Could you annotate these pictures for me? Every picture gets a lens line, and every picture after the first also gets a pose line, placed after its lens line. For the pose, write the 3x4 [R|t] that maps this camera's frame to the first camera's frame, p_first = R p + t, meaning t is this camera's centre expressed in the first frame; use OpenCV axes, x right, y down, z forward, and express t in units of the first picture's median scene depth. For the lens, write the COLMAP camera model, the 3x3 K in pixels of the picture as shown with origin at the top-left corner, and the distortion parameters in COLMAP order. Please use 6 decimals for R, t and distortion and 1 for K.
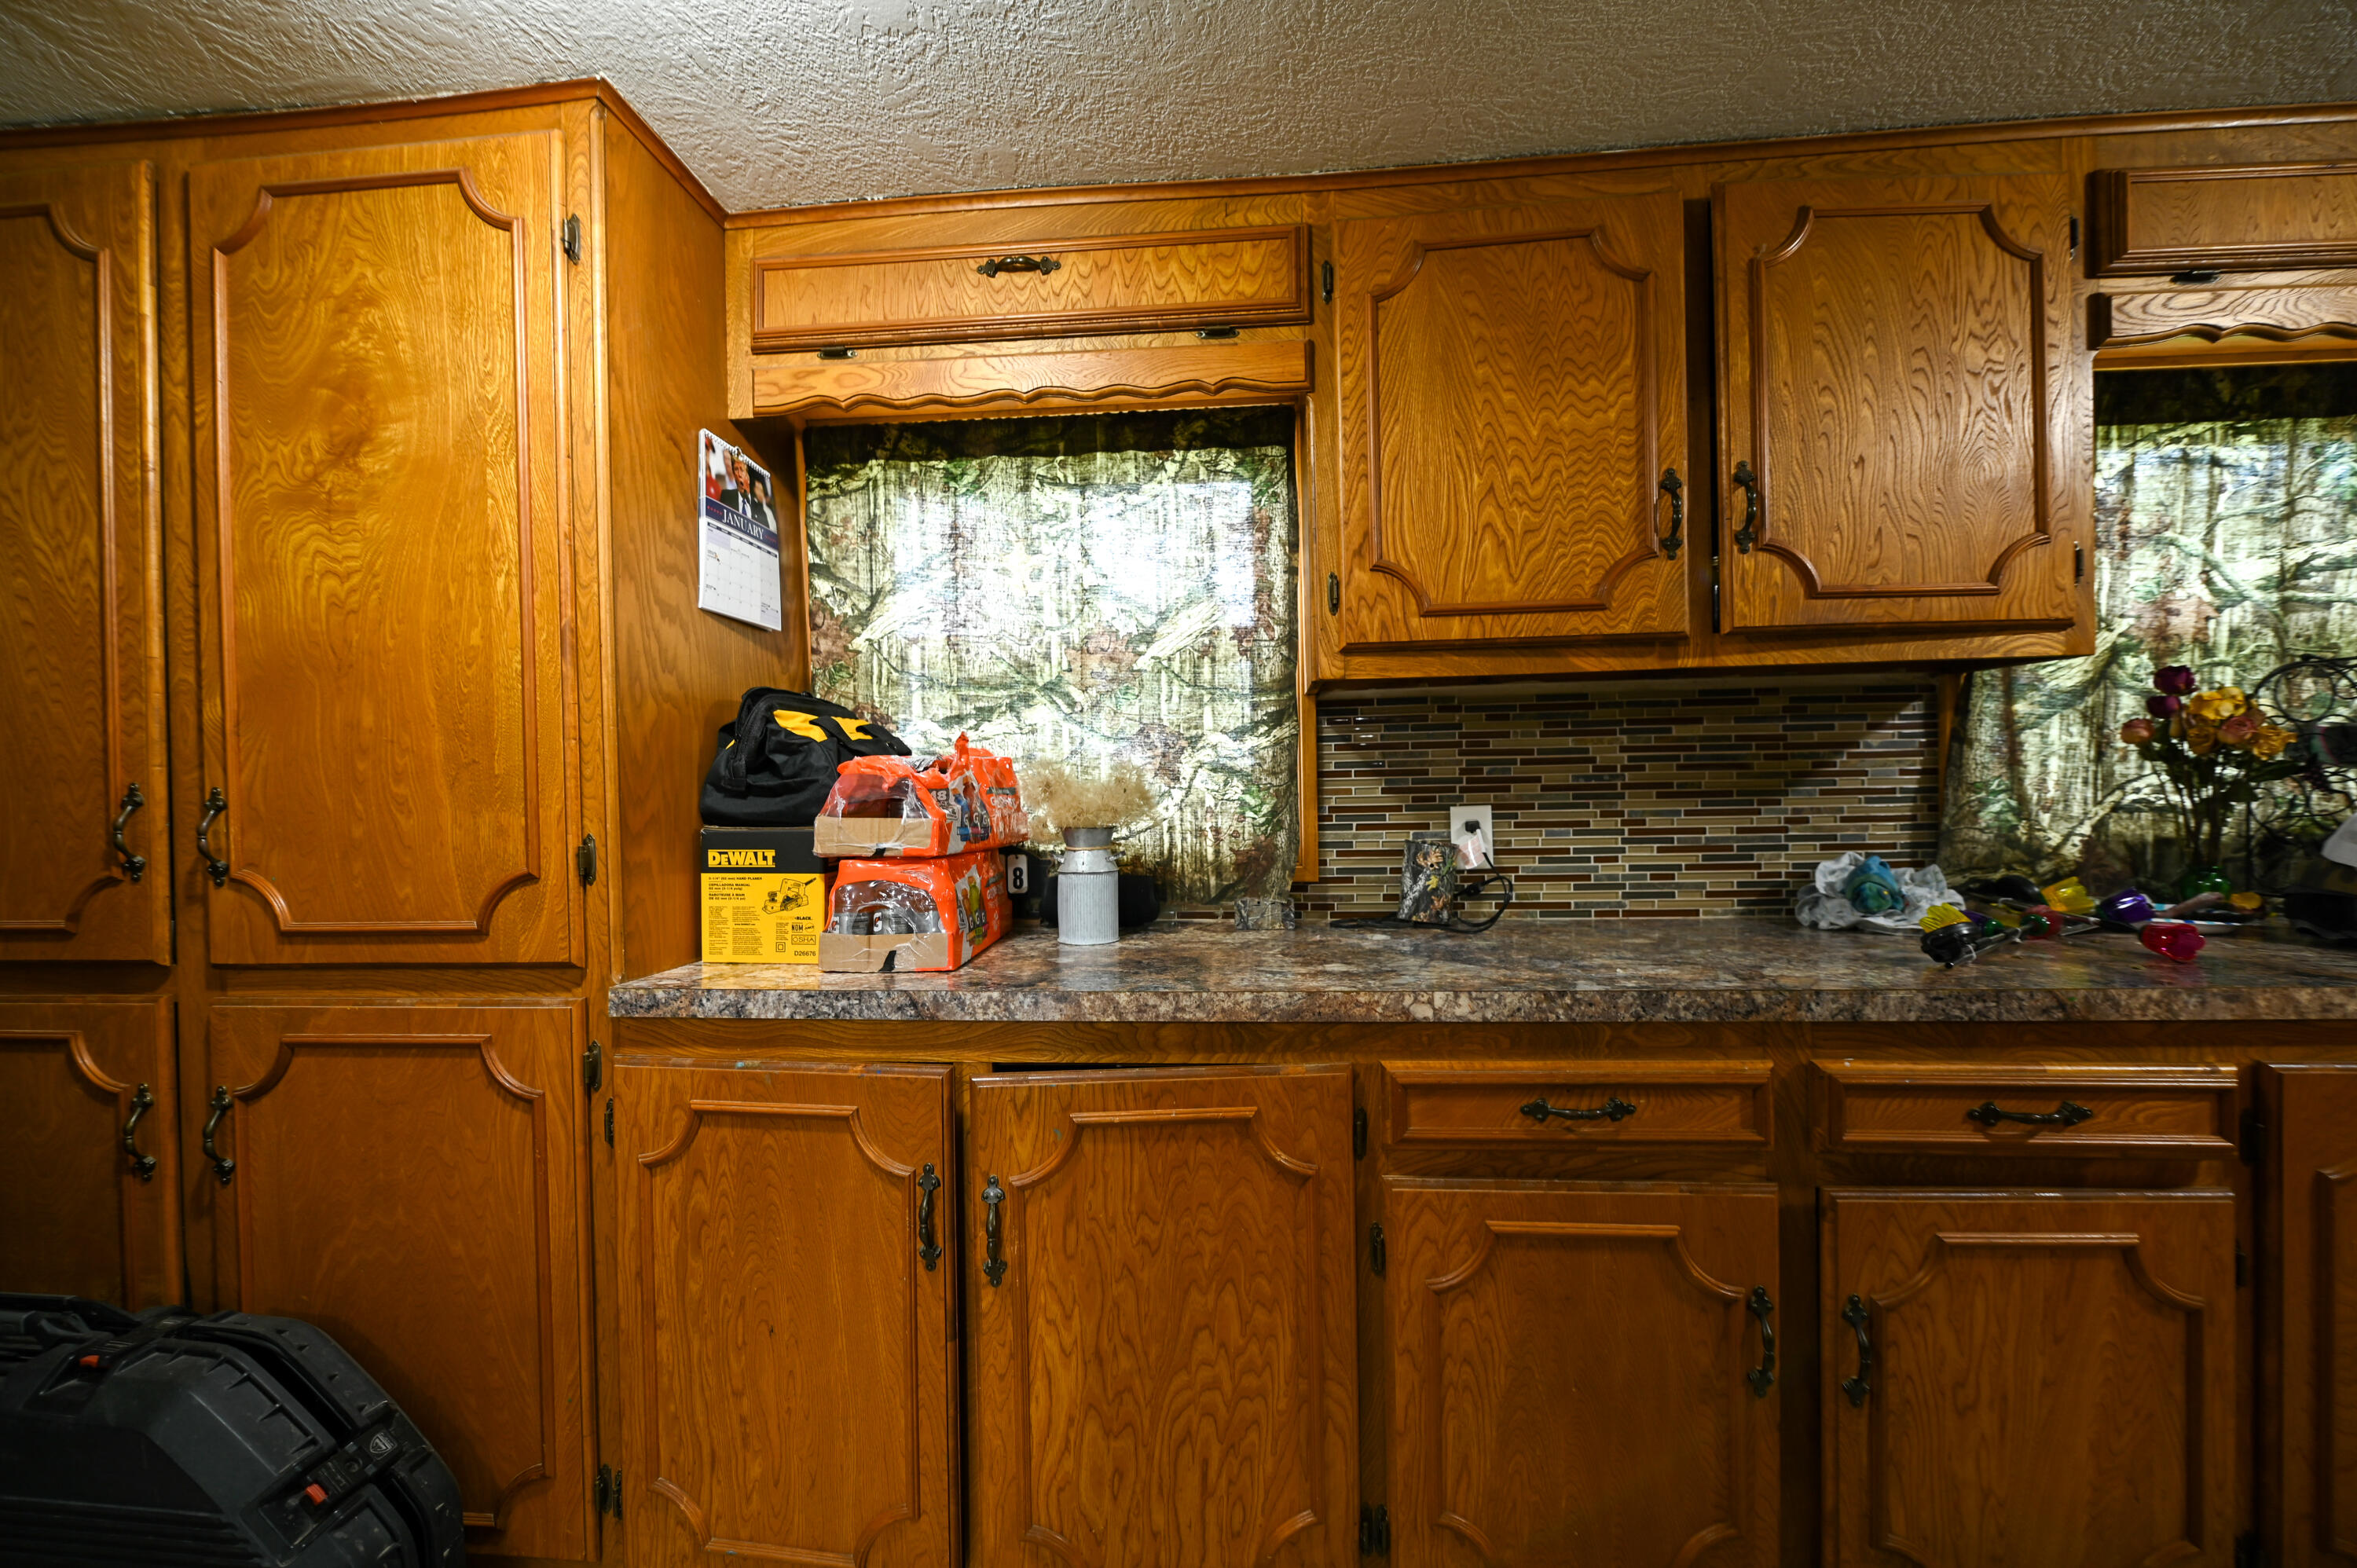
lens RADIAL K [[931.4, 0, 1185.5], [0, 931.4, 785.3], [0, 0, 1]] dist [-0.007013, -0.000445]
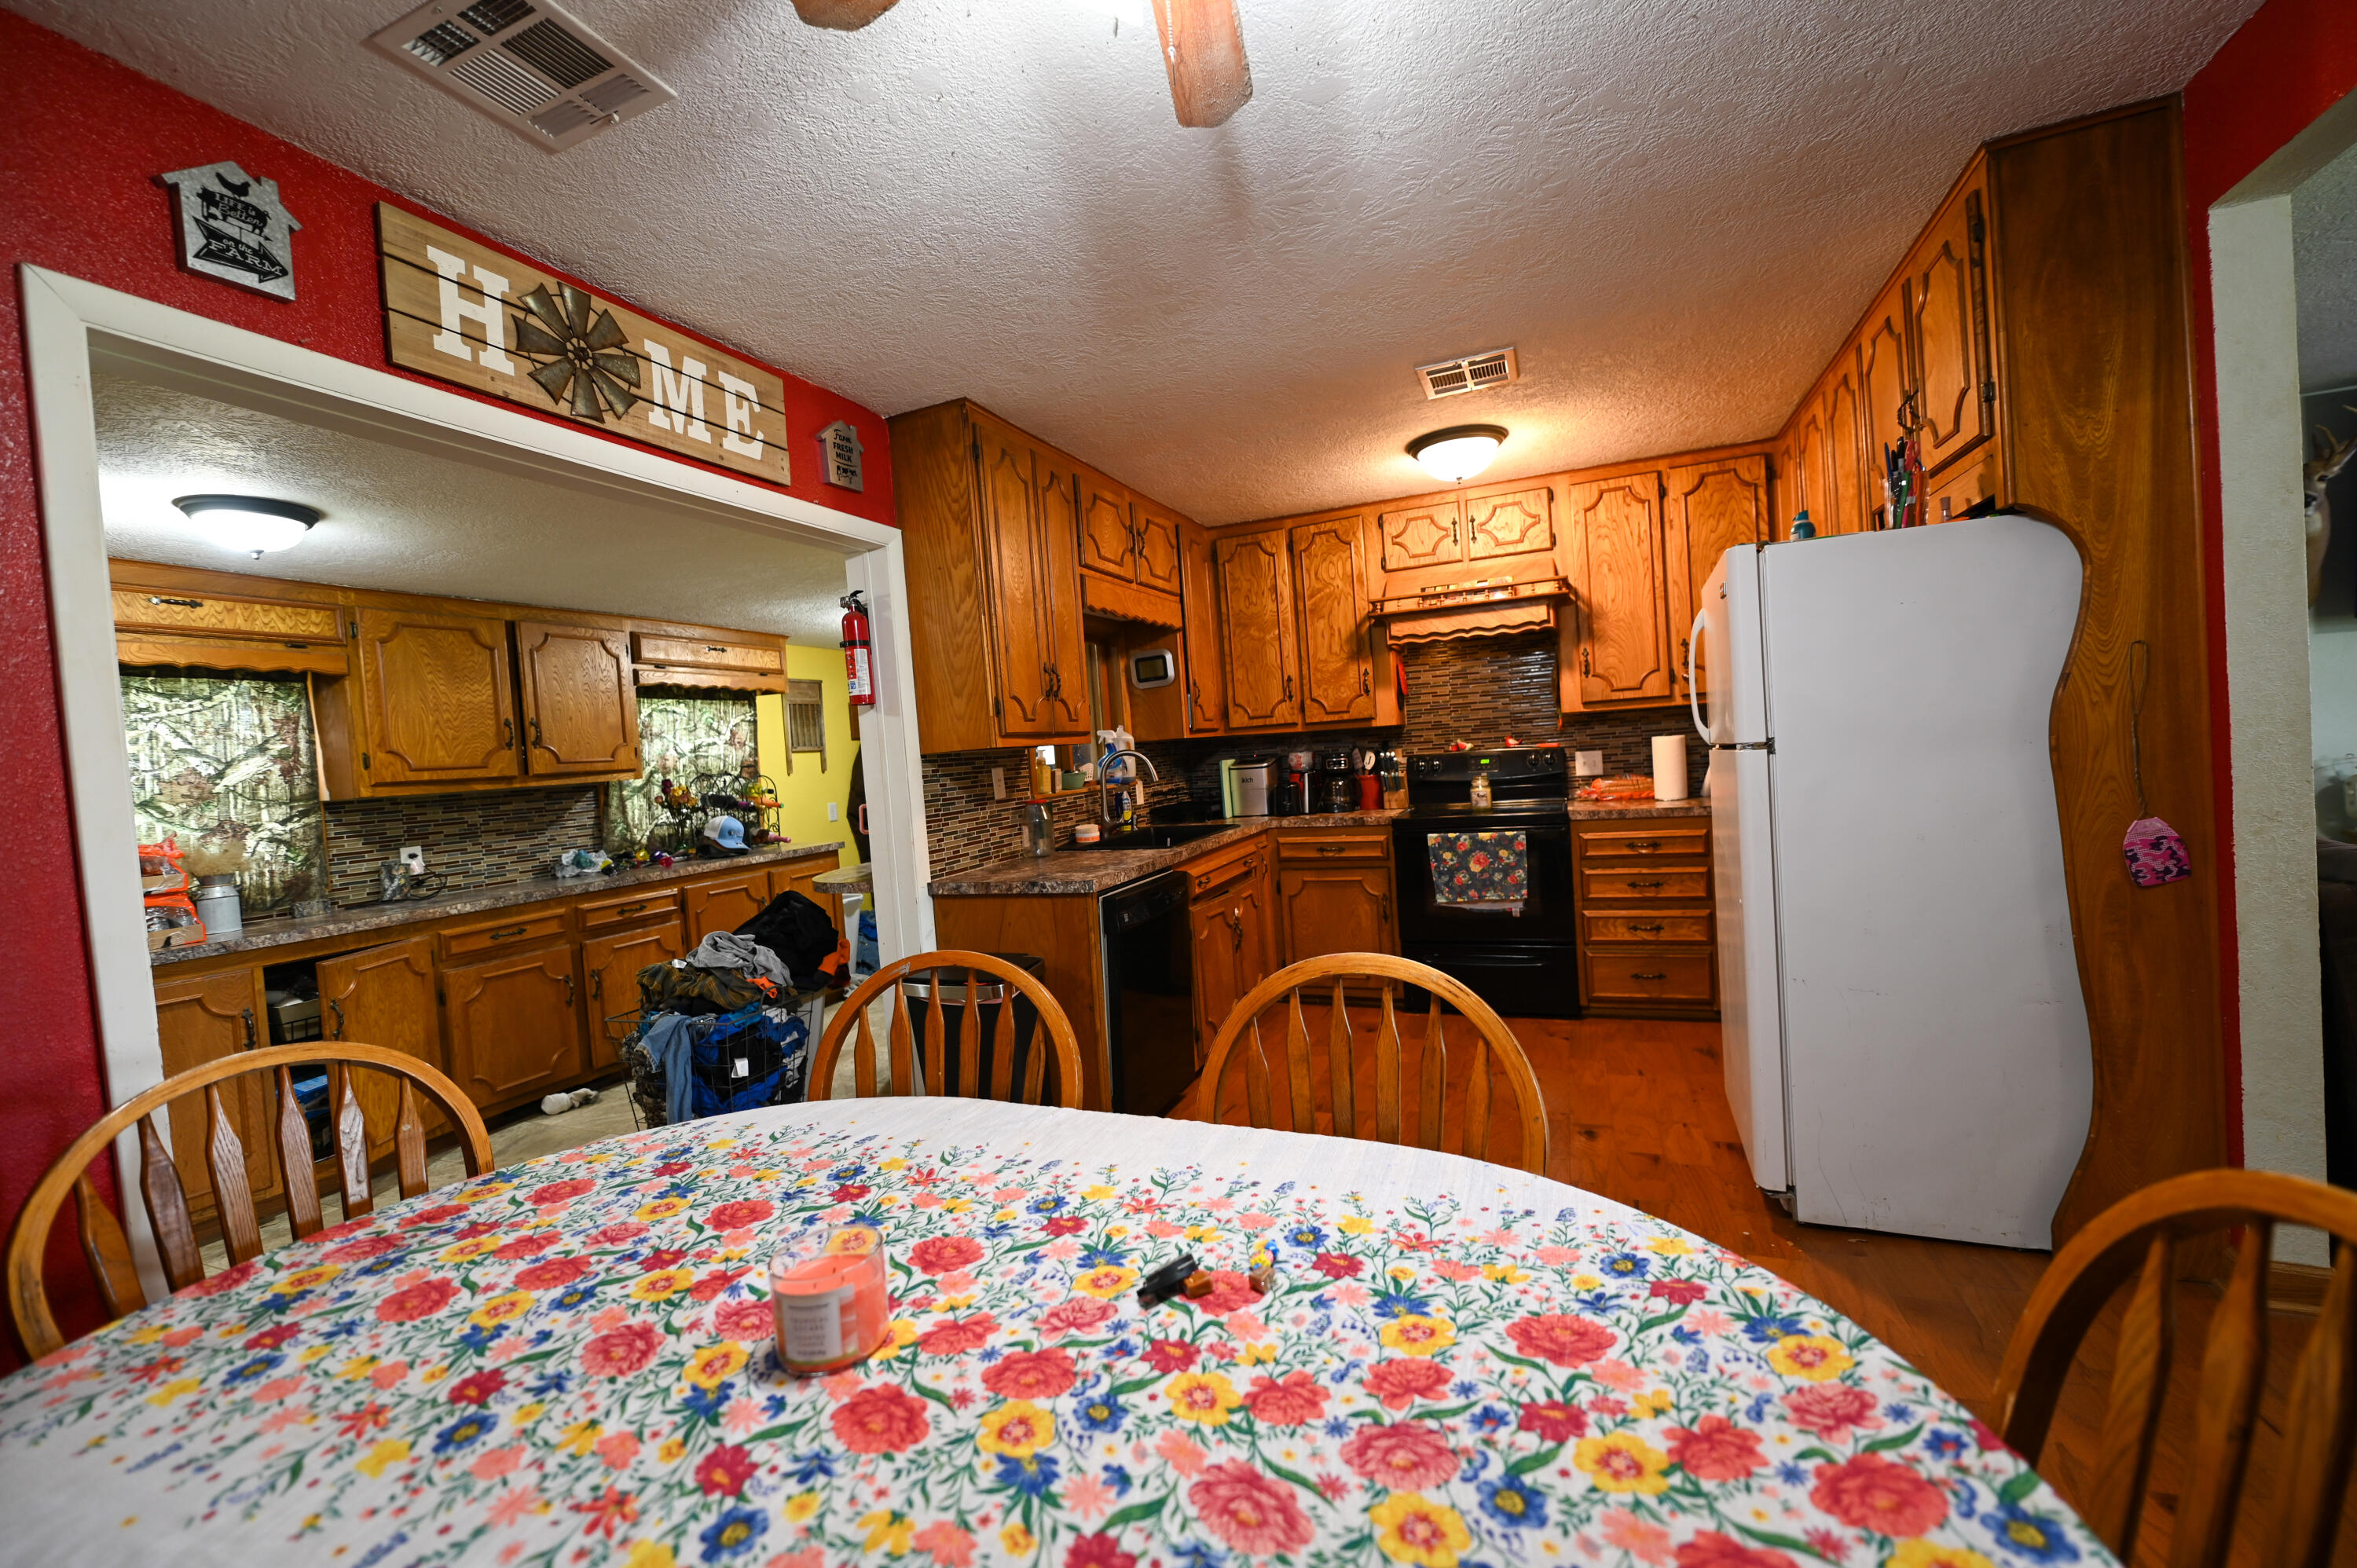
lens RADIAL K [[931.4, 0, 1187.6], [0, 931.4, 780.1], [0, 0, 1]] dist [-0.007013, -0.000445]
pose [[0.304200, -0.031260, 0.952095, -1.310094], [0.070885, 0.997433, 0.010100, -0.029367], [-0.949967, 0.064416, 0.305635, -1.543796]]
